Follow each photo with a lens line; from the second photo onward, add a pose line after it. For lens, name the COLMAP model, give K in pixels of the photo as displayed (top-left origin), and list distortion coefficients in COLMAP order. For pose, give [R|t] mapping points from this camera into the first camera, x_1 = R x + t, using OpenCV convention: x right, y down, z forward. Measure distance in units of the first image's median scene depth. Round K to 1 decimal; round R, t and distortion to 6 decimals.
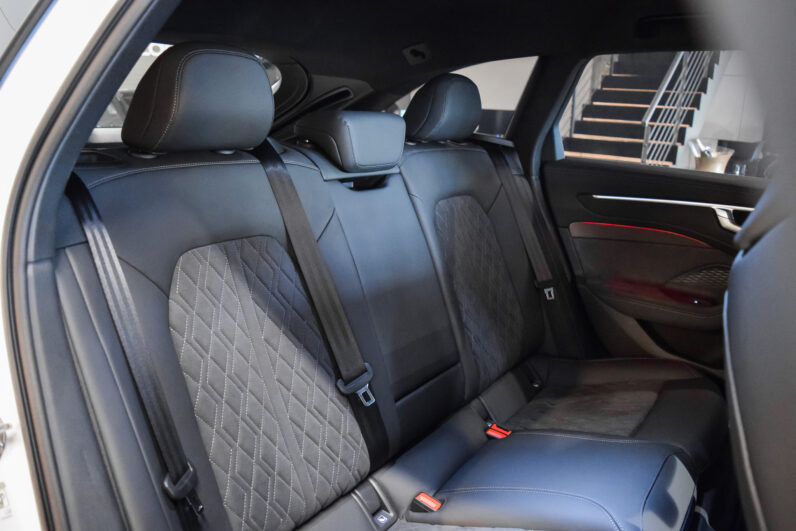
lens RADIAL K [[631.6, 0, 398.0], [0, 631.6, 265.5], [0, 0, 1]] dist [-0.103834, 0.046243]
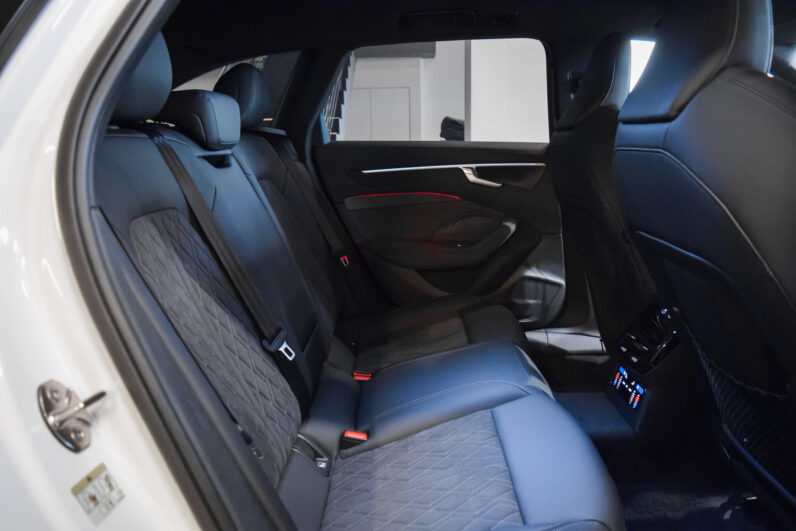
lens RADIAL K [[631.6, 0, 398.0], [0, 631.6, 265.5], [0, 0, 1]] dist [-0.103834, 0.046243]
pose [[0.829828, -0.164469, 0.533231, -0.309768], [0.187979, 0.982118, 0.010384, 0.065080], [-0.525404, 0.091619, 0.845906, 0.004281]]
